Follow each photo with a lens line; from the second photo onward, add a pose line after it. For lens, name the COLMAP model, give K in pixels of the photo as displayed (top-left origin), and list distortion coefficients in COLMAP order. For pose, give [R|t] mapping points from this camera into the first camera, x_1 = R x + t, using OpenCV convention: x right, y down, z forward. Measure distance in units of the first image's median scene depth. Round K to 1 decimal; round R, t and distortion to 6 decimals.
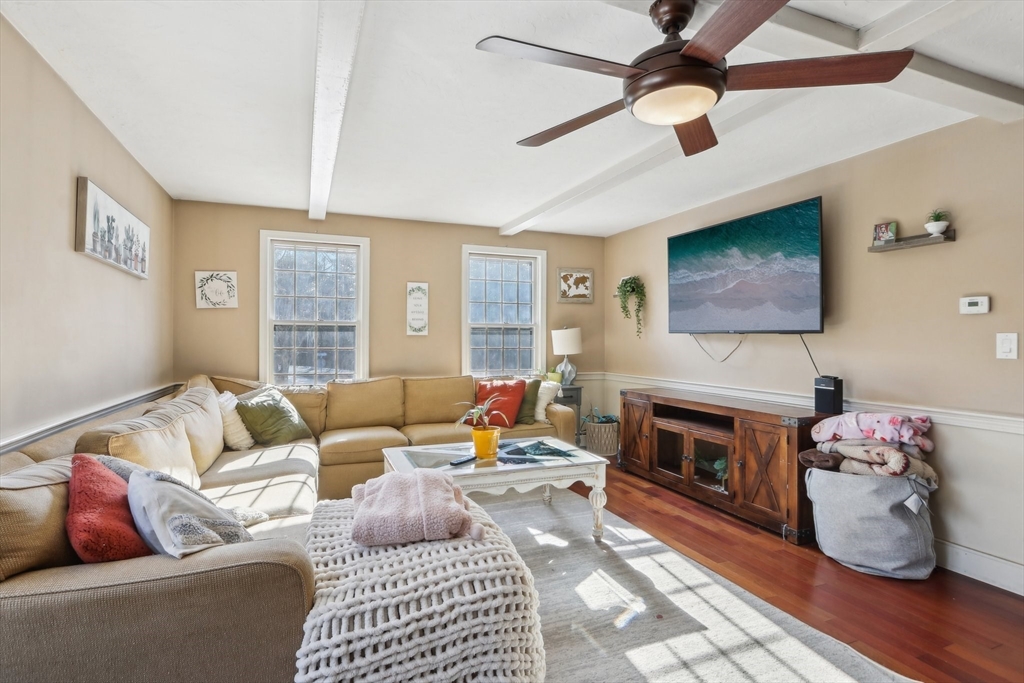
lens RADIAL K [[511.5, 0, 510.6], [0, 511.5, 339.7], [0, 0, 1]] dist [-0.014503, -0.000336]
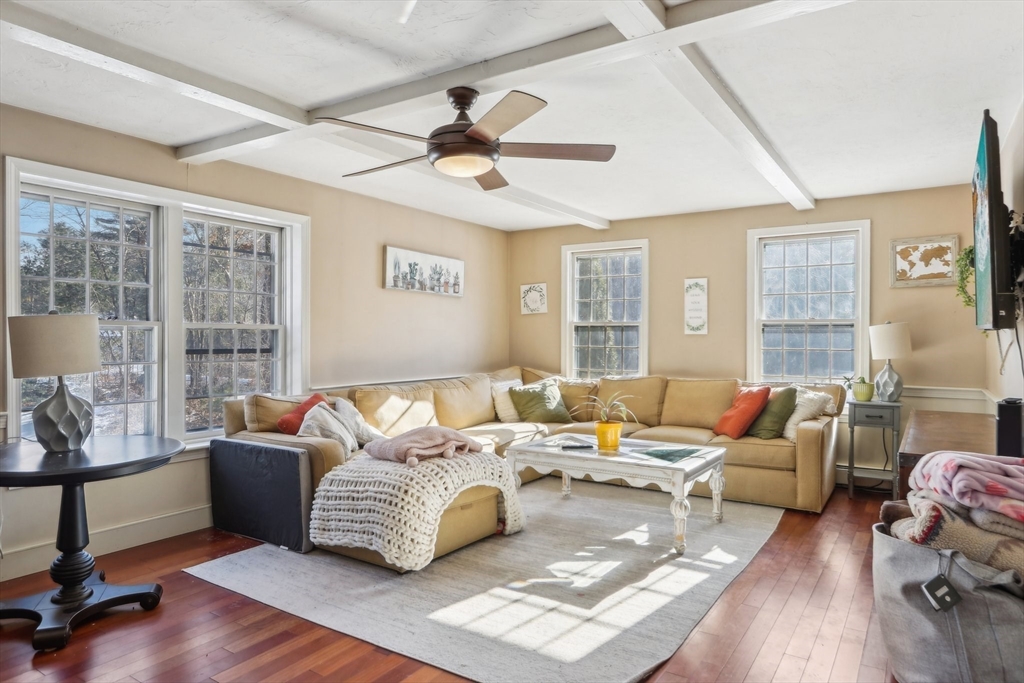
lens RADIAL K [[646.6, 0, 511.0], [0, 646.6, 339.6], [0, 0, 1]] dist [-0.004494, 0.001504]
pose [[0.574087, 0.001608, -0.818793, 0.682395], [-0.000999, 0.999999, 0.001264, -0.000394], [0.818794, 0.000092, 0.574088, 0.043164]]
